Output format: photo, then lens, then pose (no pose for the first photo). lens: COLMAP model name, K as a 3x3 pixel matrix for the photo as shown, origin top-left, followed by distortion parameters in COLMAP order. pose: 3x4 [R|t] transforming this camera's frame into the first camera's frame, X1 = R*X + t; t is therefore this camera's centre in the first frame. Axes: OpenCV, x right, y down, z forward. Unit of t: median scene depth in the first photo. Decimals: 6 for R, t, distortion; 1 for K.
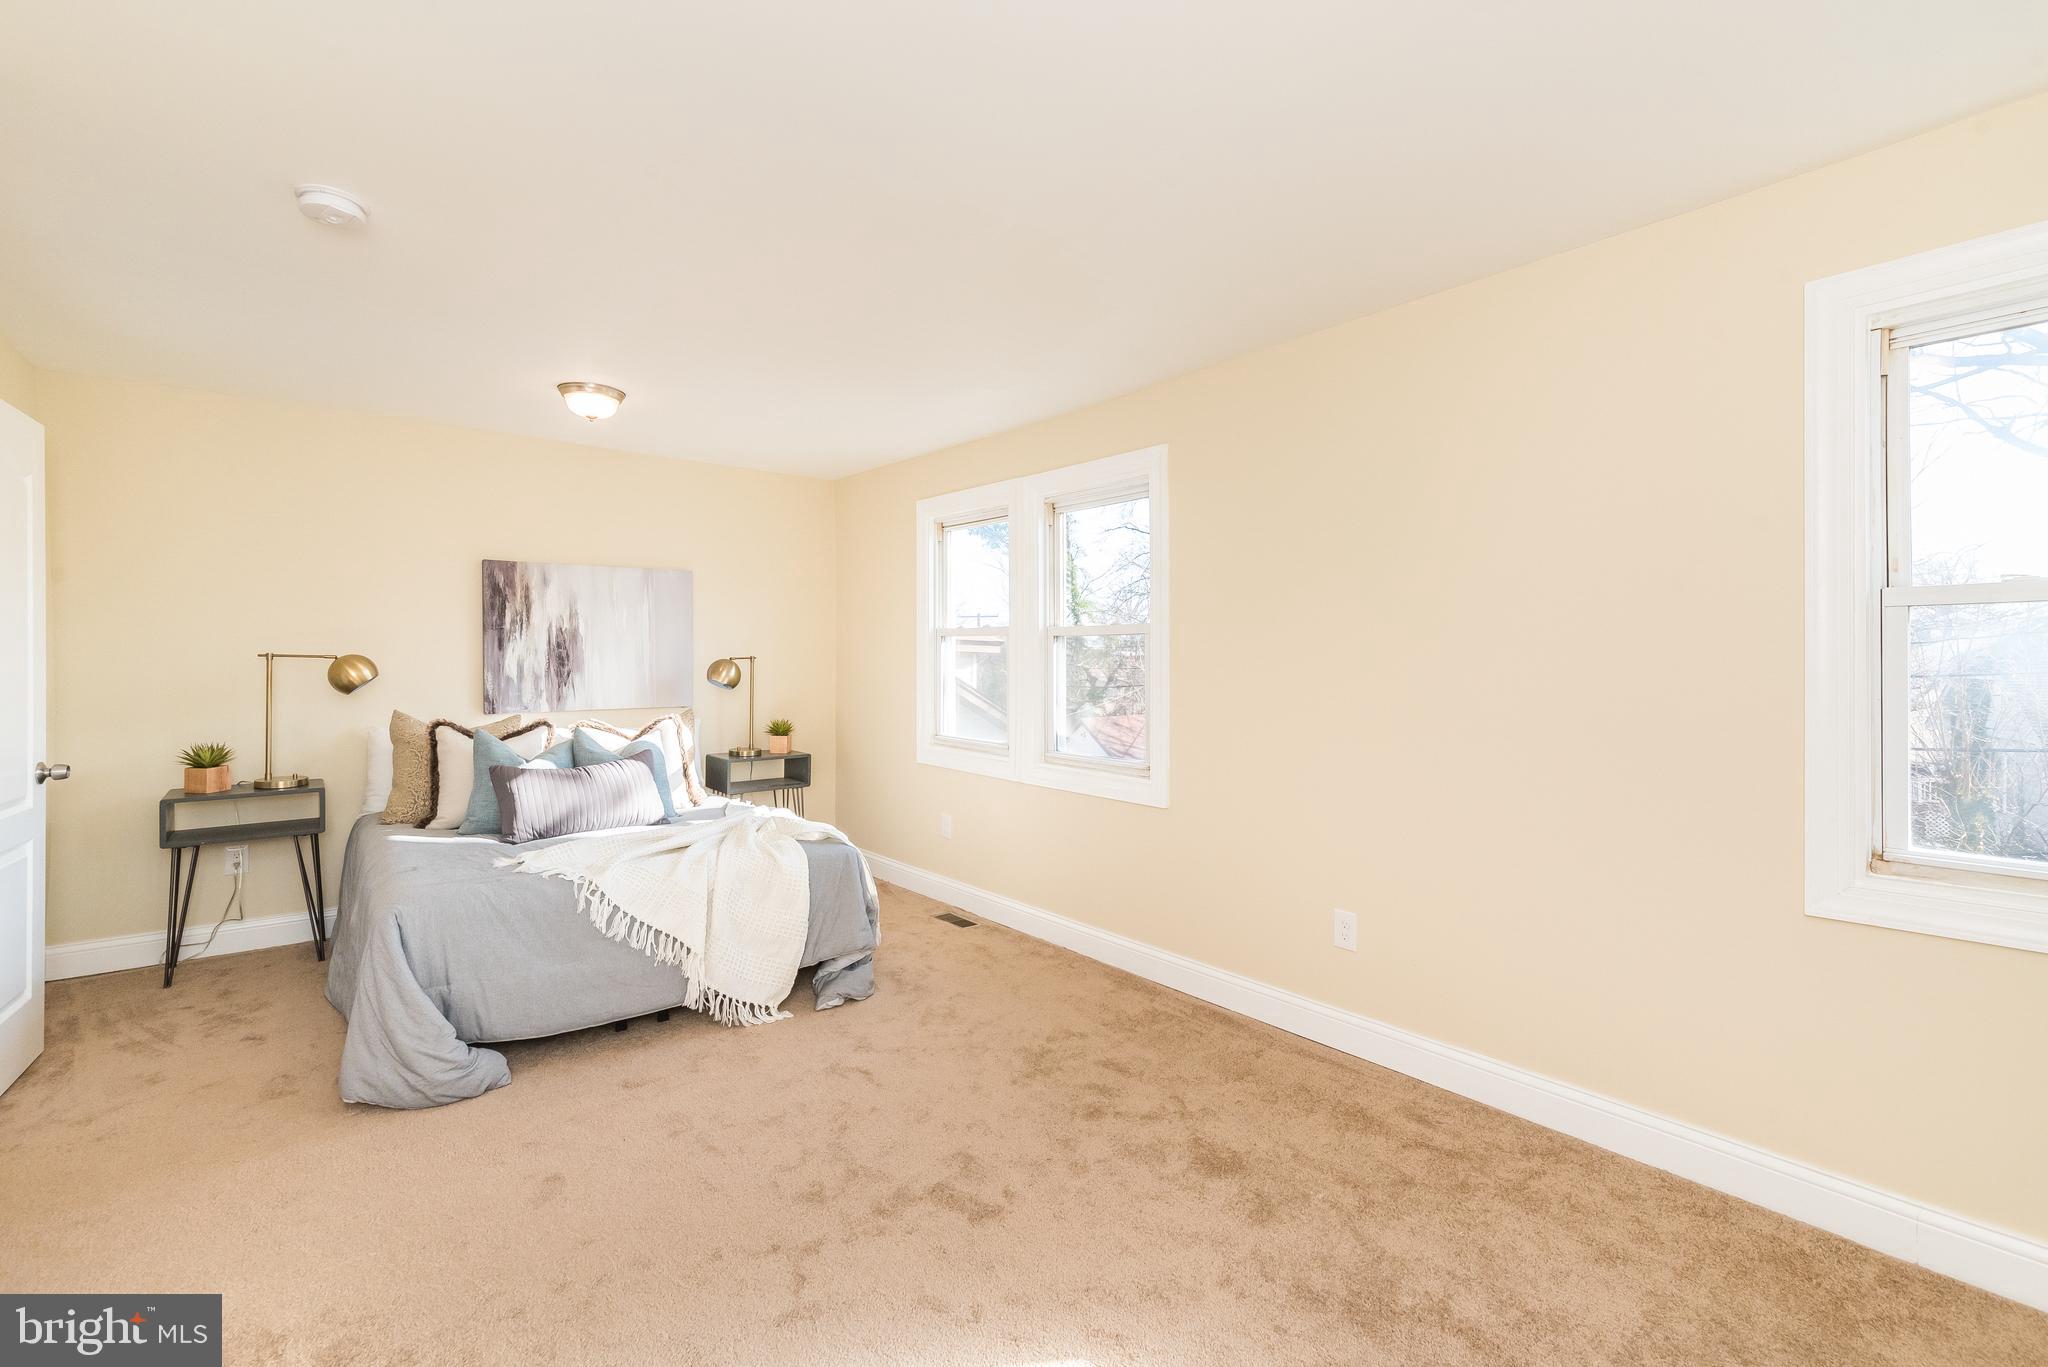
lens RADIAL K [[882.1, 0, 1024.0], [0, 882.1, 683.5], [0, 0, 1]] dist [-0.001869, -0.000290]
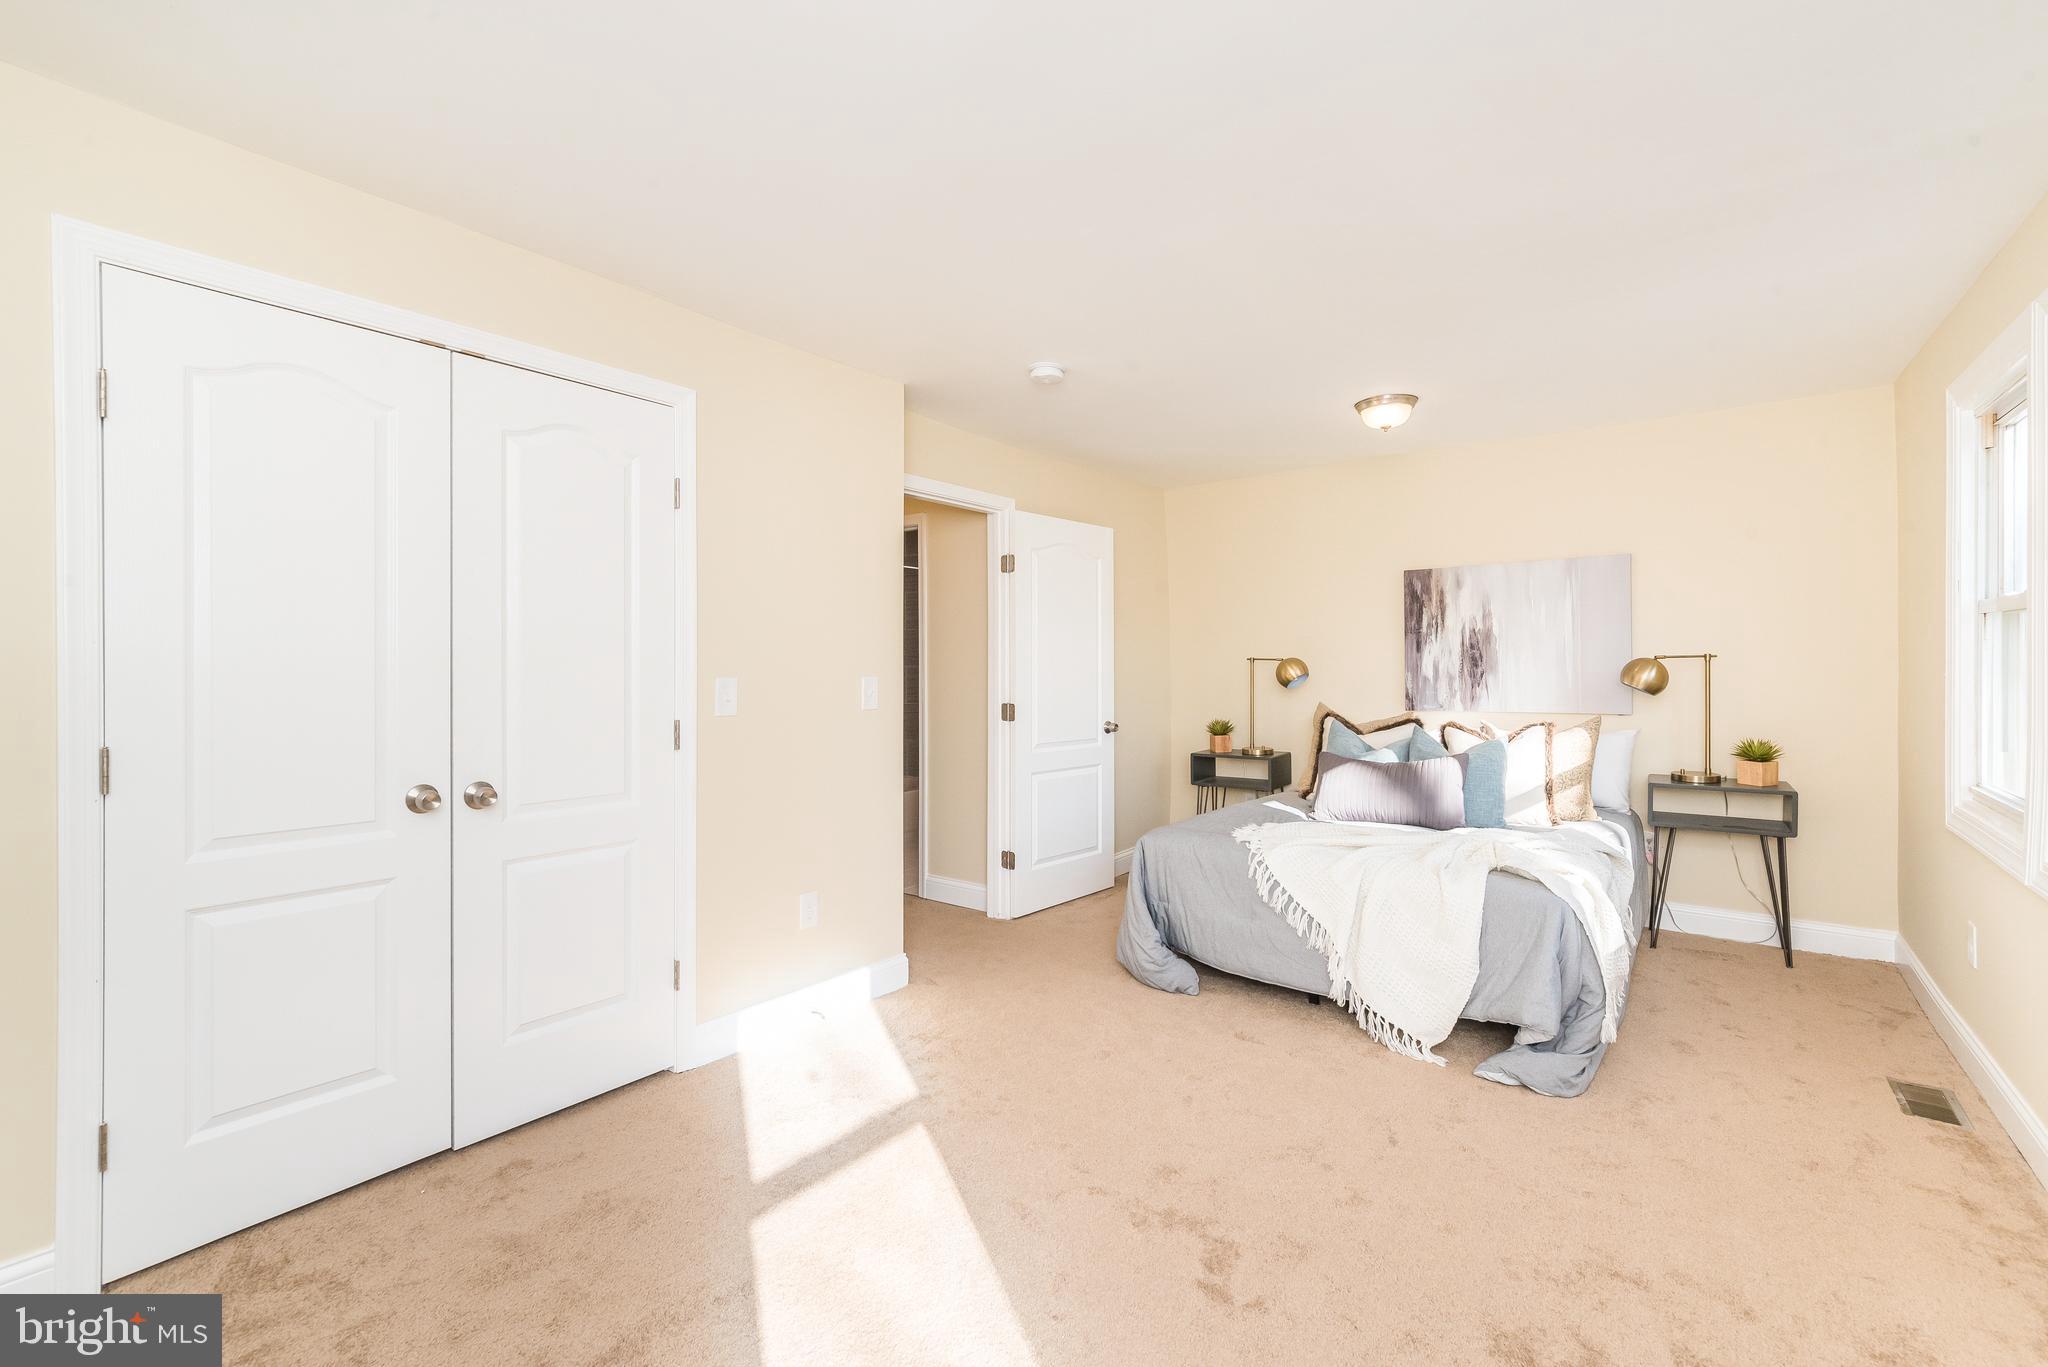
lens RADIAL K [[882.1, 0, 1024.0], [0, 882.1, 683.5], [0, 0, 1]] dist [-0.001869, -0.000290]
pose [[0.223509, 0.017781, -0.974540, 0.356339], [-0.021141, 0.999687, 0.013391, -0.003516], [0.974472, 0.017610, 0.223815, 0.283840]]
